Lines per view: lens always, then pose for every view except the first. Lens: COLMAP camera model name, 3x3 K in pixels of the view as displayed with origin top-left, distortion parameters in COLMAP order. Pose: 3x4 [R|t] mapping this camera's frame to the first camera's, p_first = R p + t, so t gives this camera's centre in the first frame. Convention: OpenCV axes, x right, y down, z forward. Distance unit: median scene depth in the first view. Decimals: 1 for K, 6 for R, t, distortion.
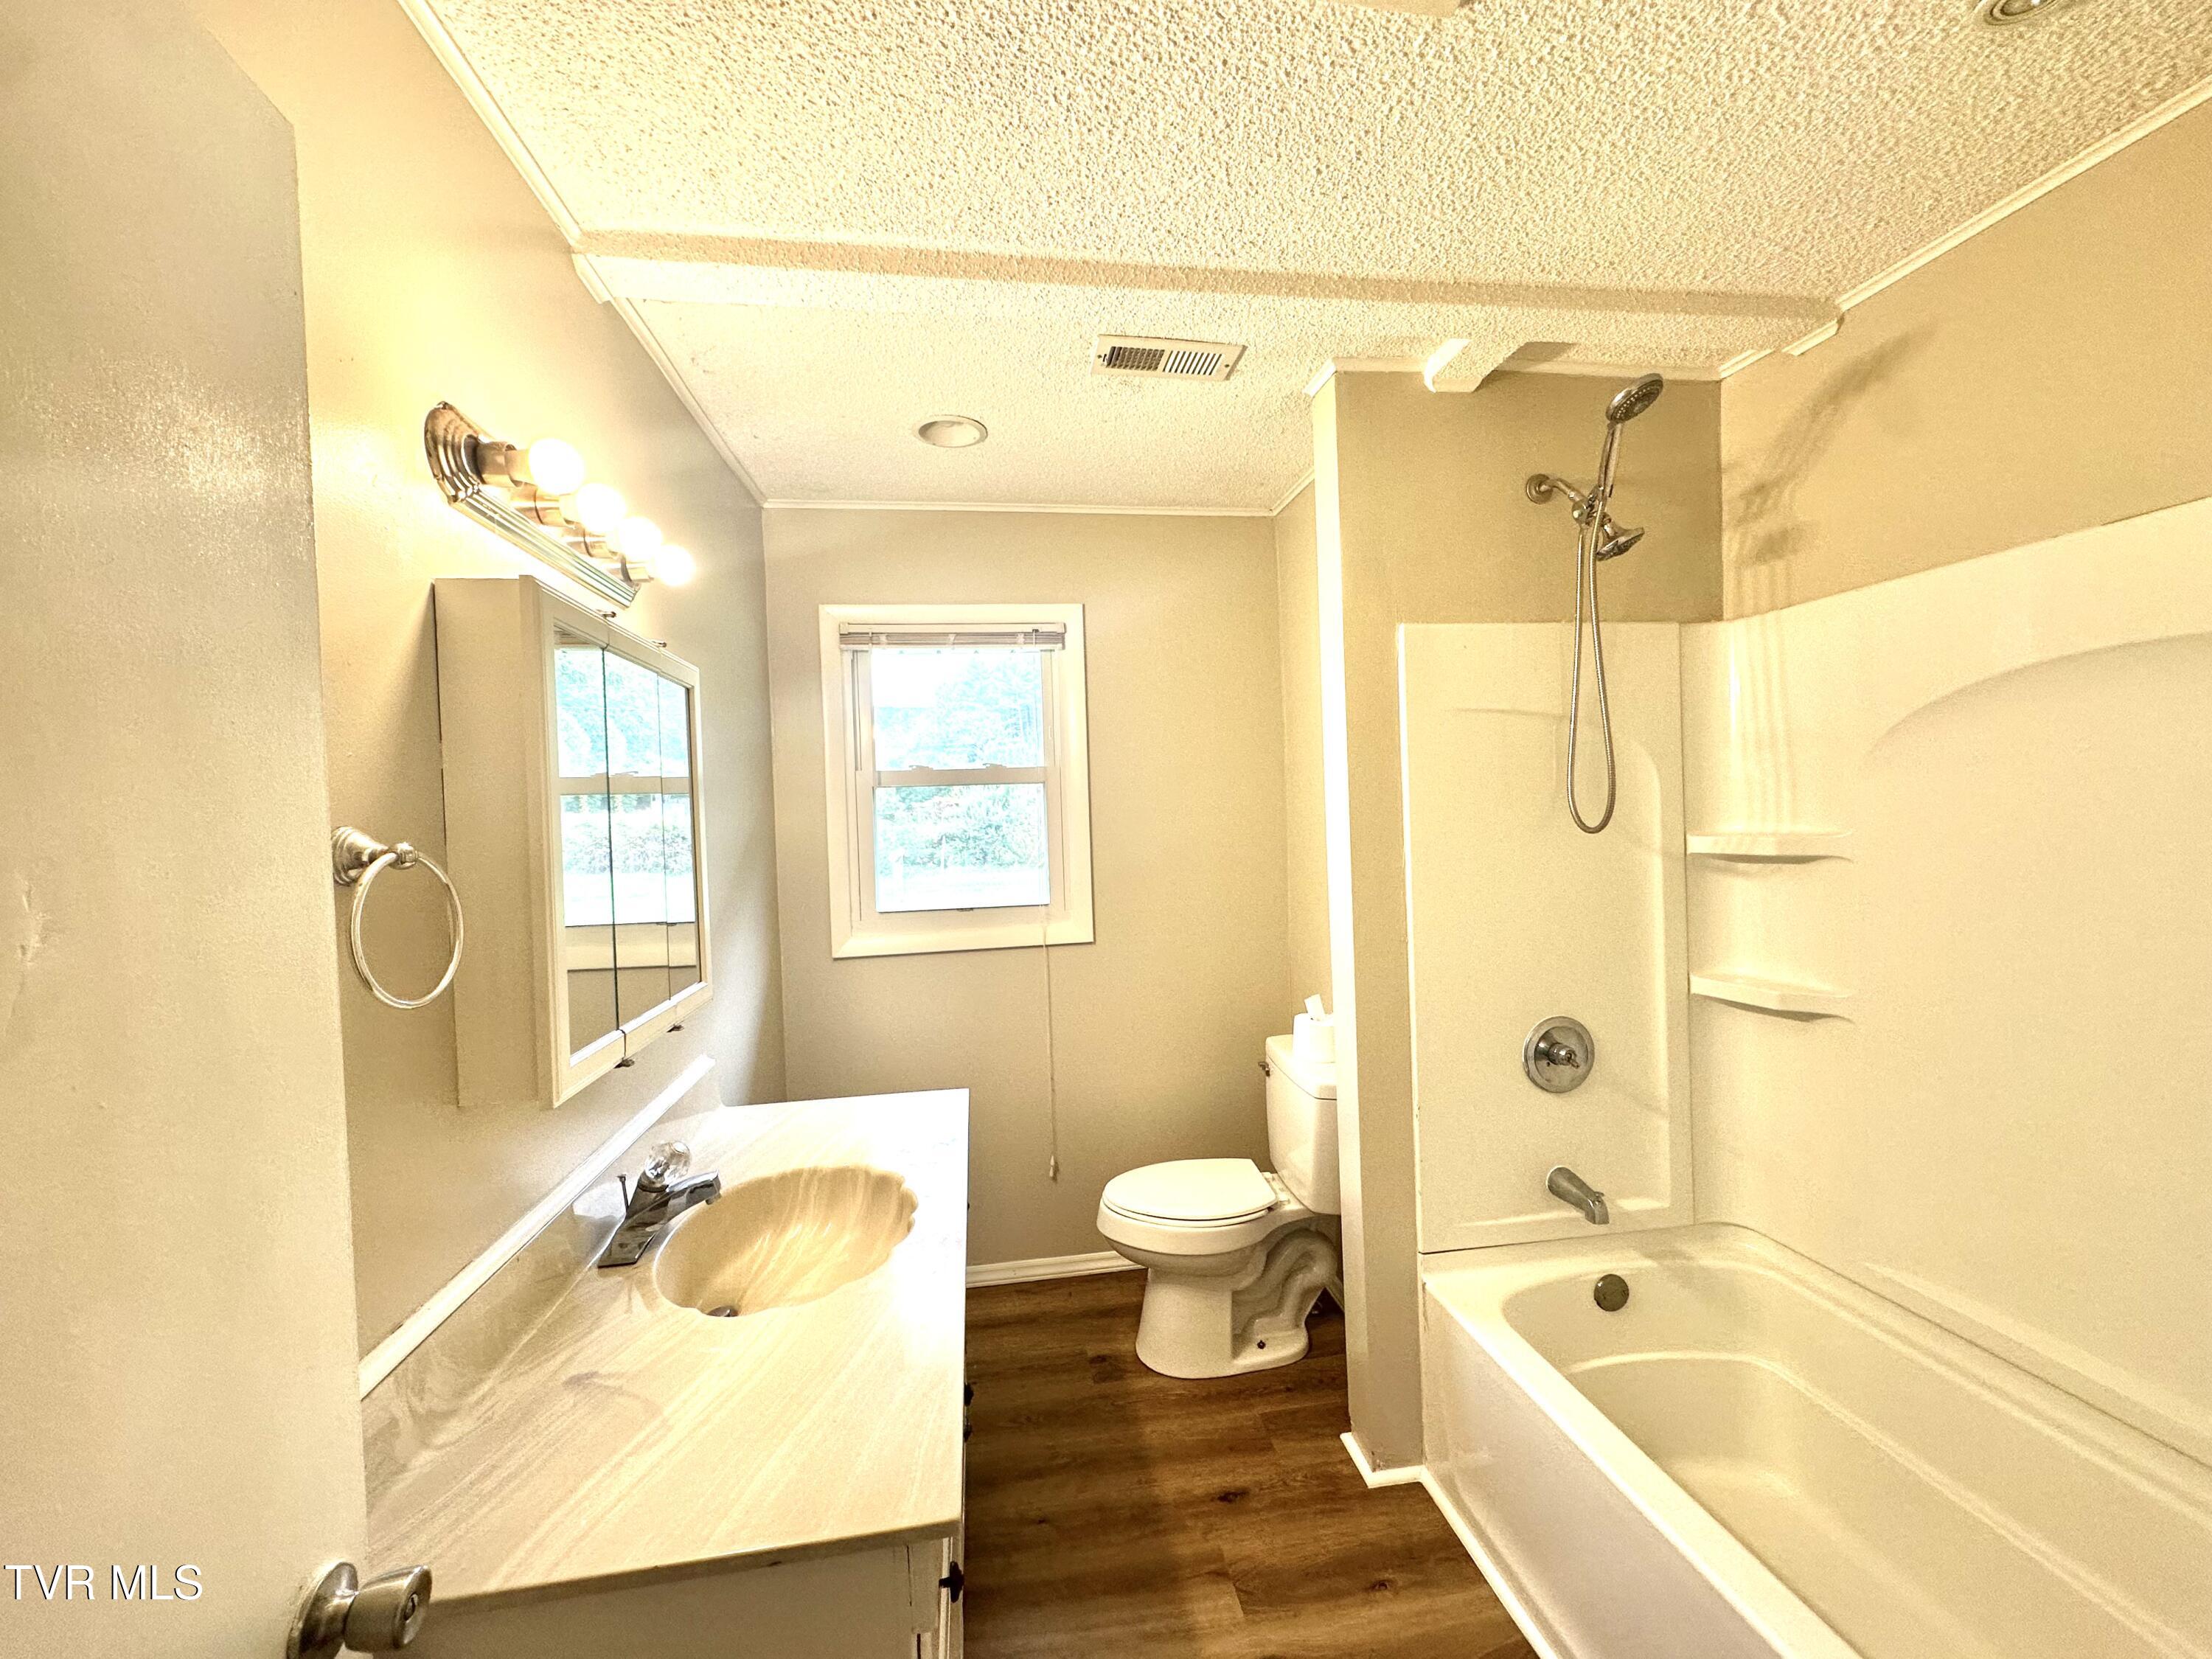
lens RADIAL K [[878.1, 0, 1106.0], [0, 878.1, 829.5], [0, 0, 1]] dist [-0.002155, 0.000095]
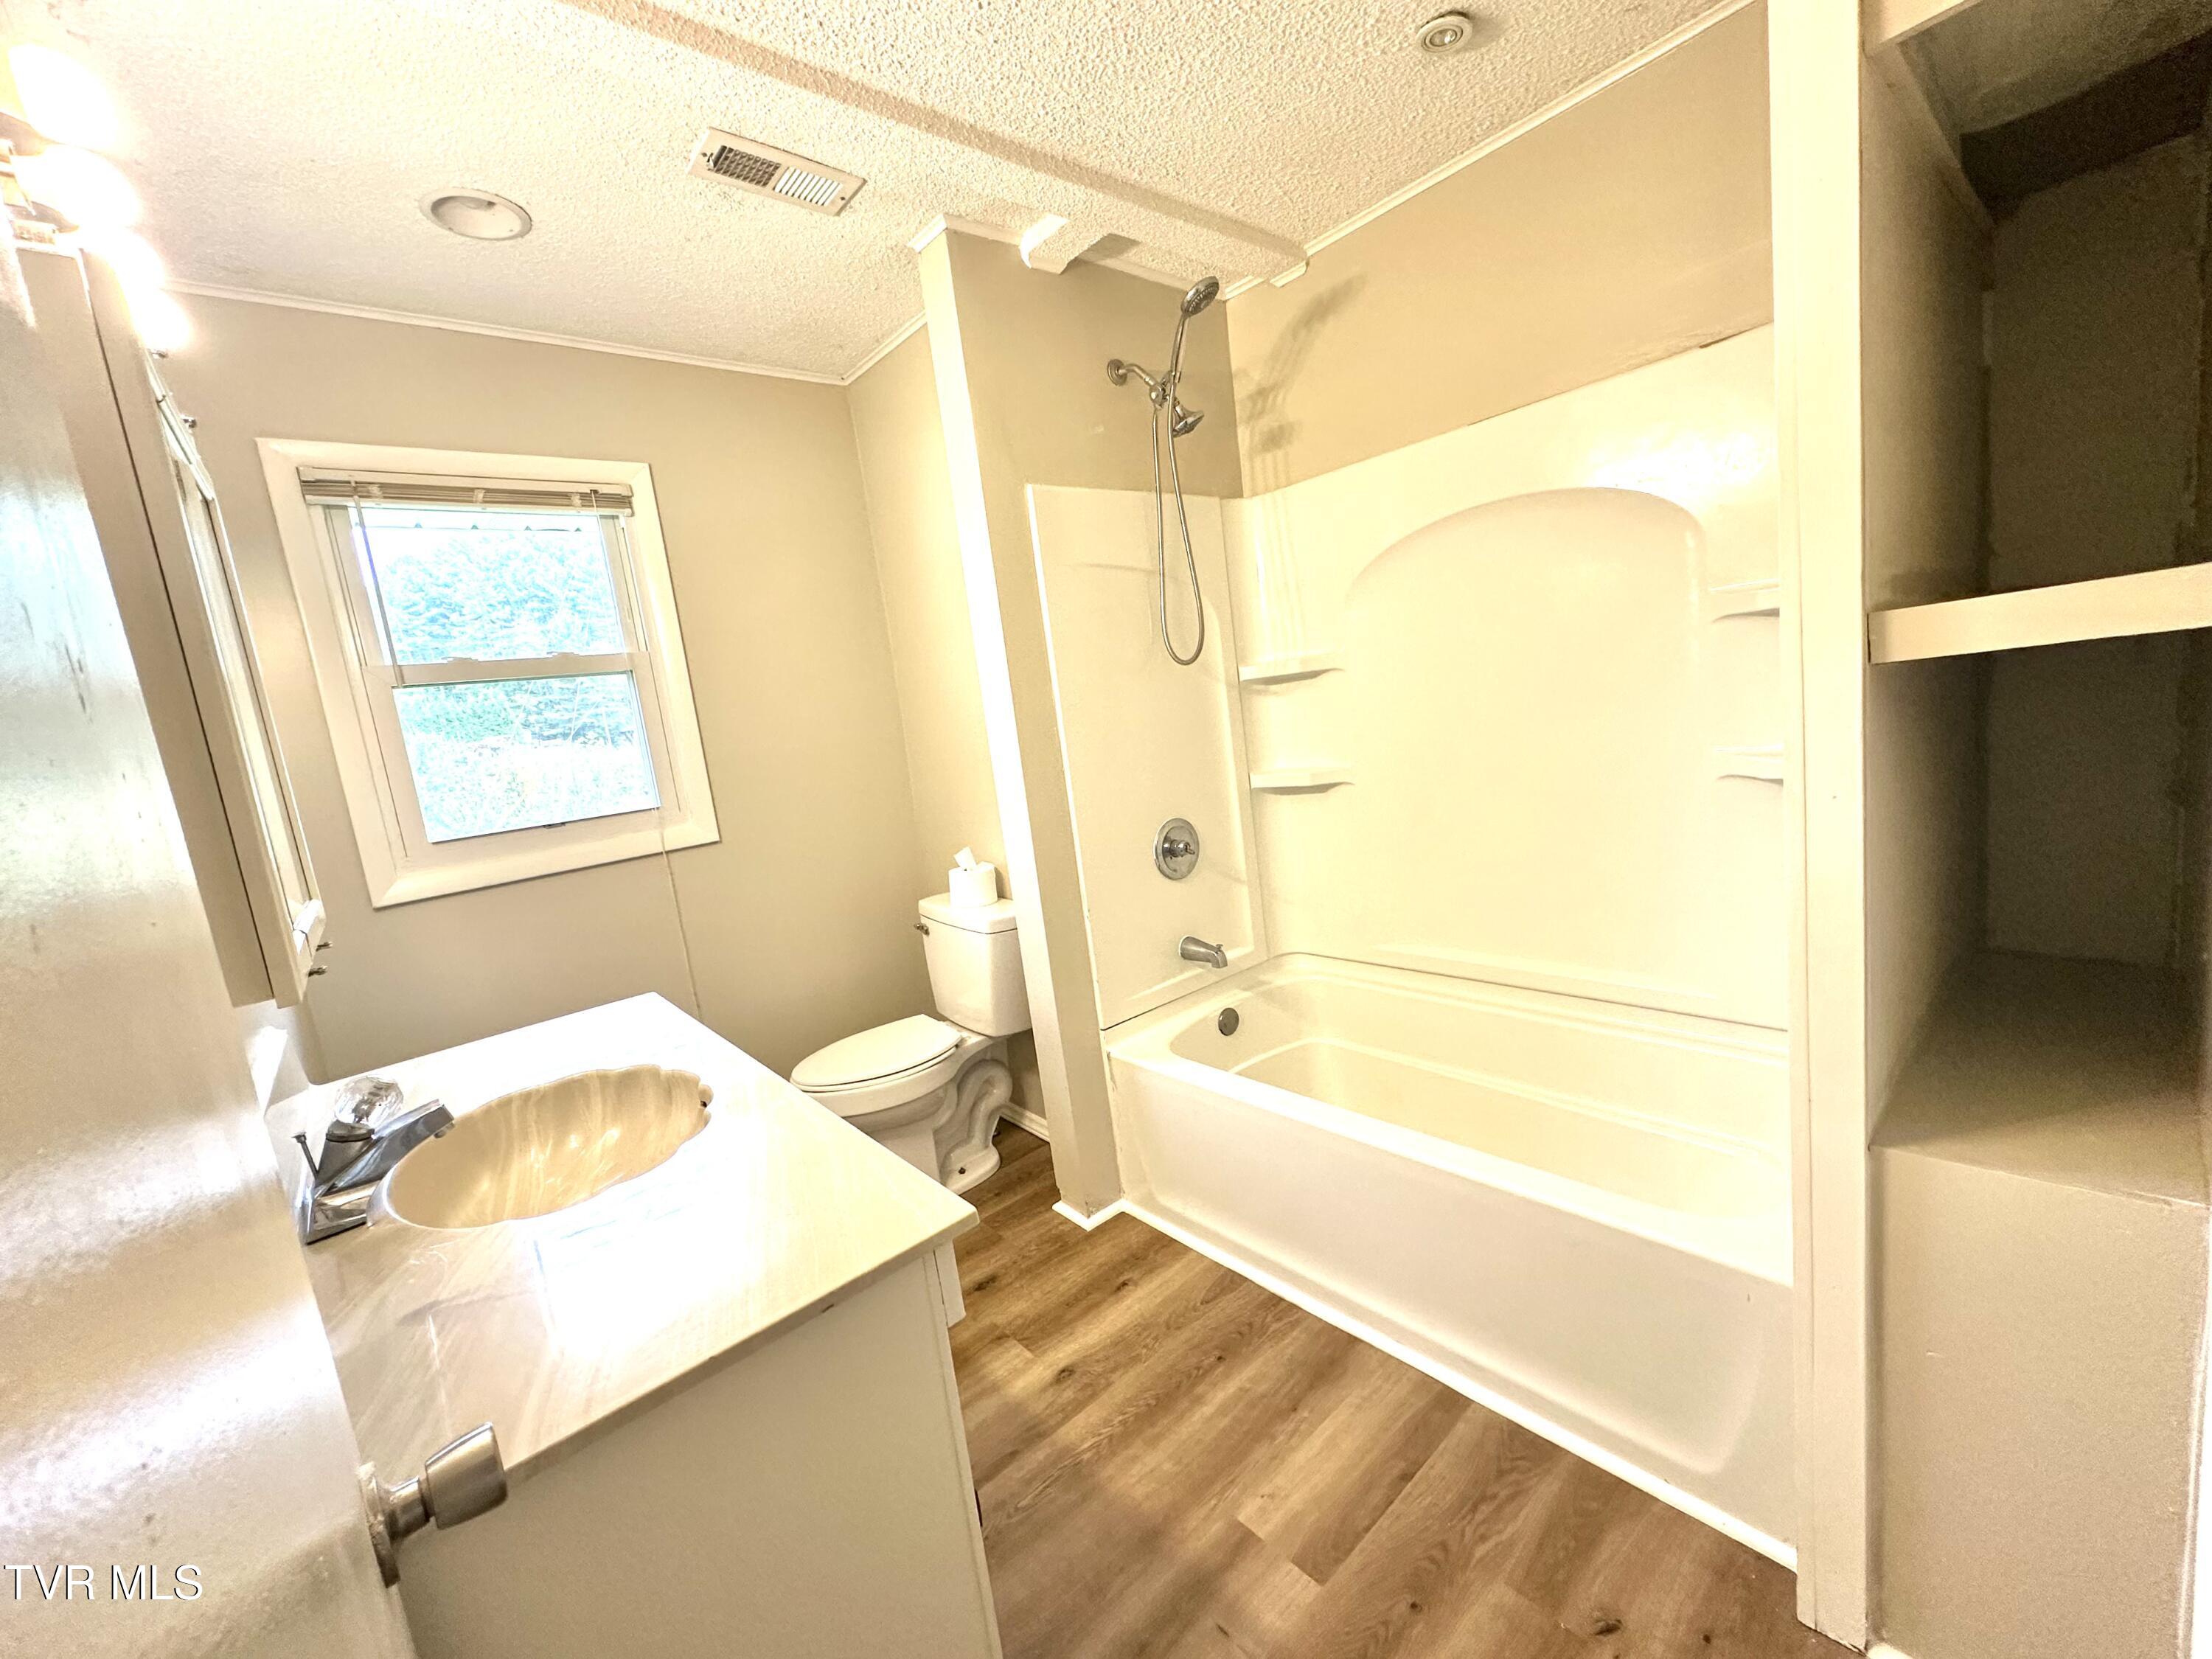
lens RADIAL K [[878.1, 0, 1106.0], [0, 878.1, 829.5], [0, 0, 1]] dist [-0.002155, 0.000095]
pose [[0.842722, -0.147506, 0.517746, -0.214217], [0.105964, 0.988366, 0.109111, 0.083945], [-0.527817, -0.037087, 0.848548, -0.003620]]
